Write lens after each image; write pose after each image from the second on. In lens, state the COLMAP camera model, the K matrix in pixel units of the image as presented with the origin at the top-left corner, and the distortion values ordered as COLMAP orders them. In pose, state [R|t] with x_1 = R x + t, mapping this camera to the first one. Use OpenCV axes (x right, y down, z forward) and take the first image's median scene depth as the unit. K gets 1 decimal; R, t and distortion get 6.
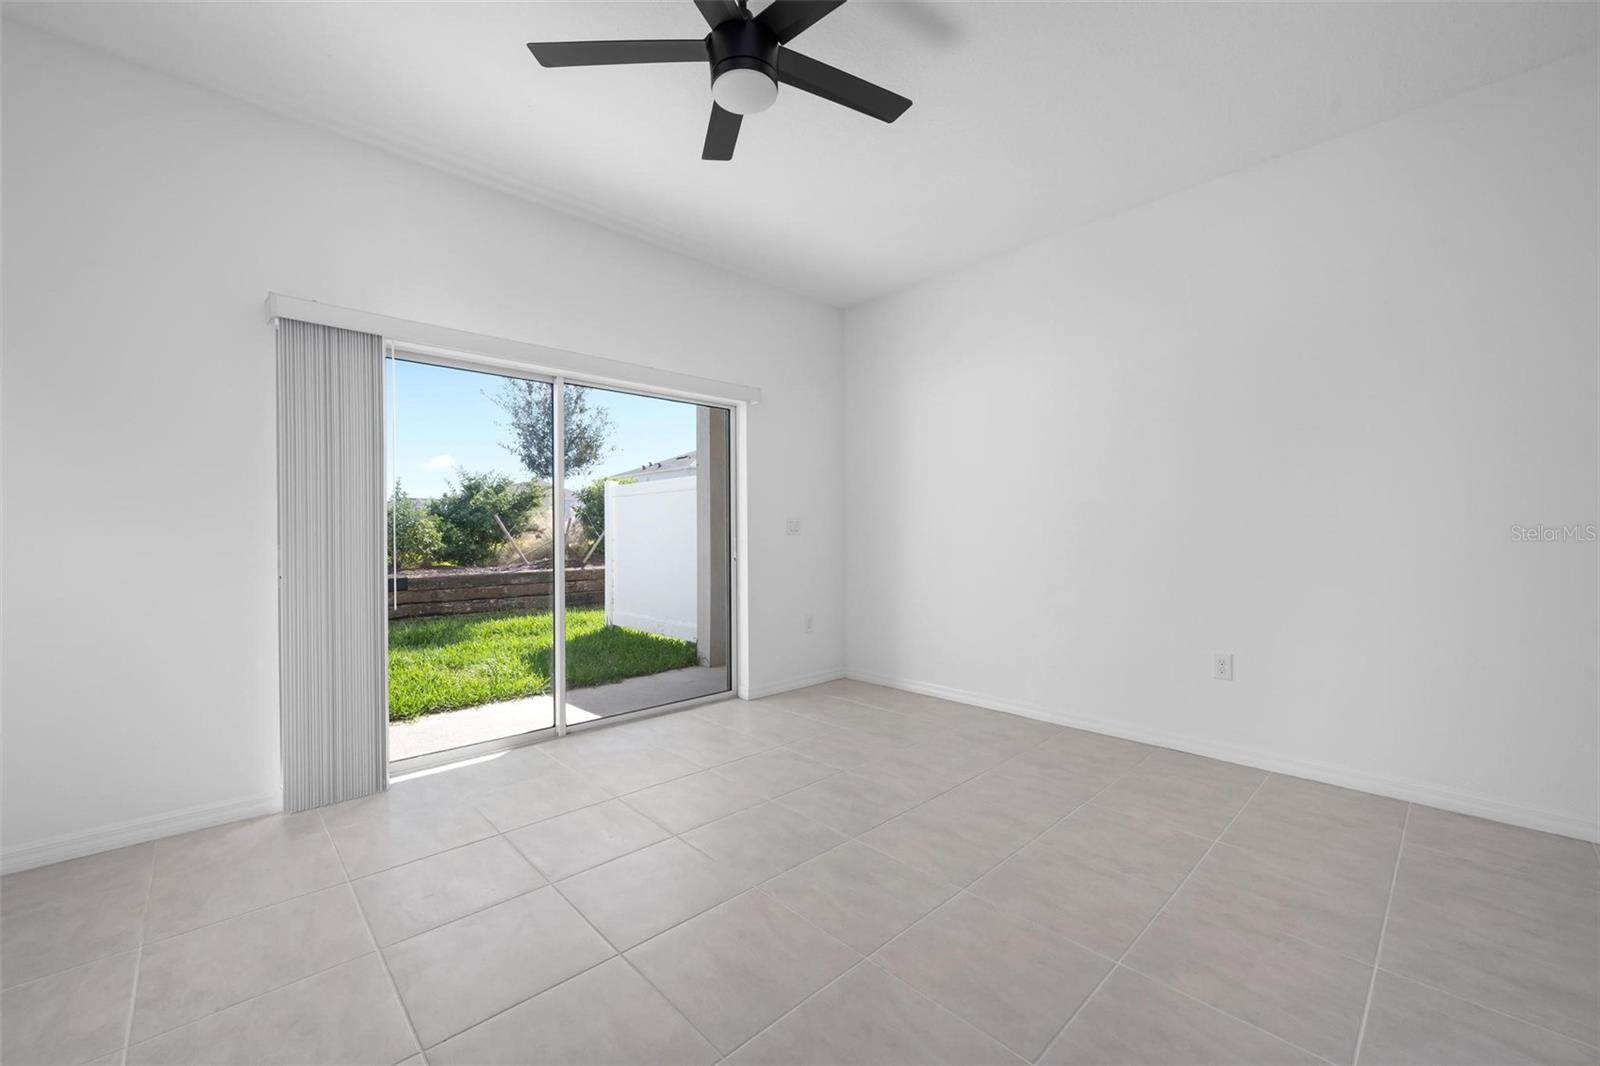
lens RADIAL K [[642.9, 0, 800.0], [0, 642.9, 533.0], [0, 0, 1]] dist [0.000332, -0.000033]
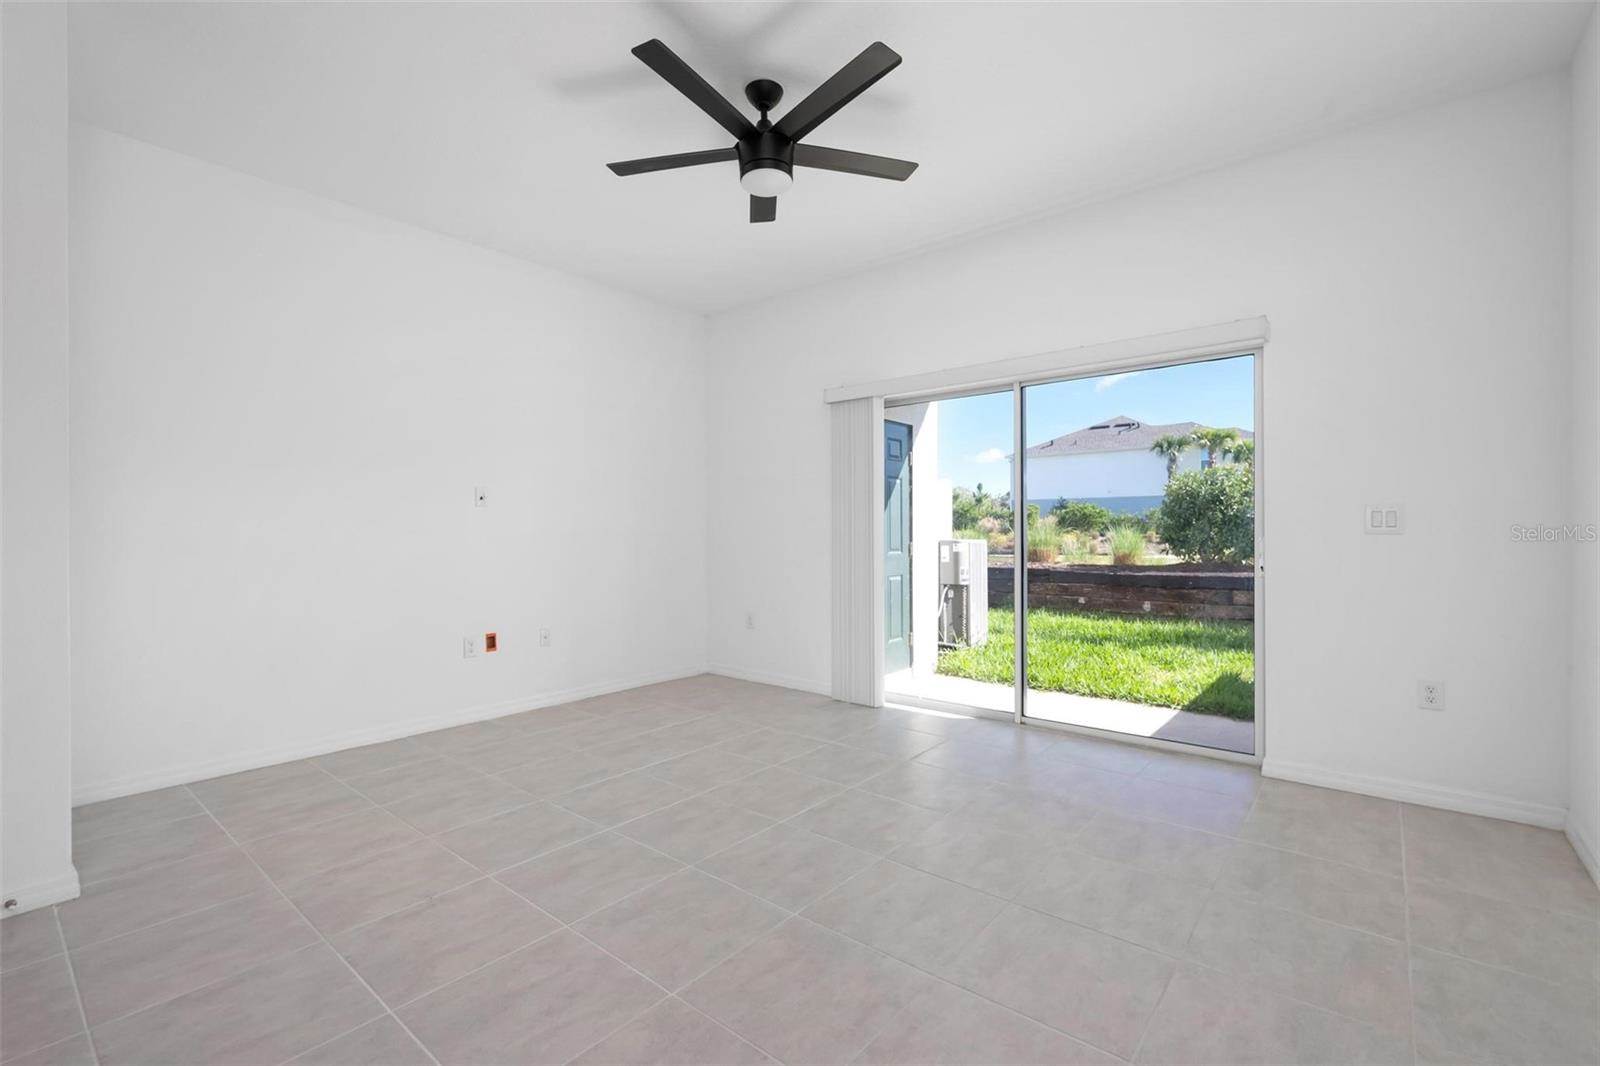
lens RADIAL K [[704.6, 0, 801.6], [0, 704.6, 536.4], [0, 0, 1]] dist [-0.014651, 0.000305]
pose [[0.126315, 0.015105, -0.991875, 0.990341], [-0.002880, 0.999885, 0.014860, -0.006695], [0.991986, 0.000980, 0.126344, 0.692020]]
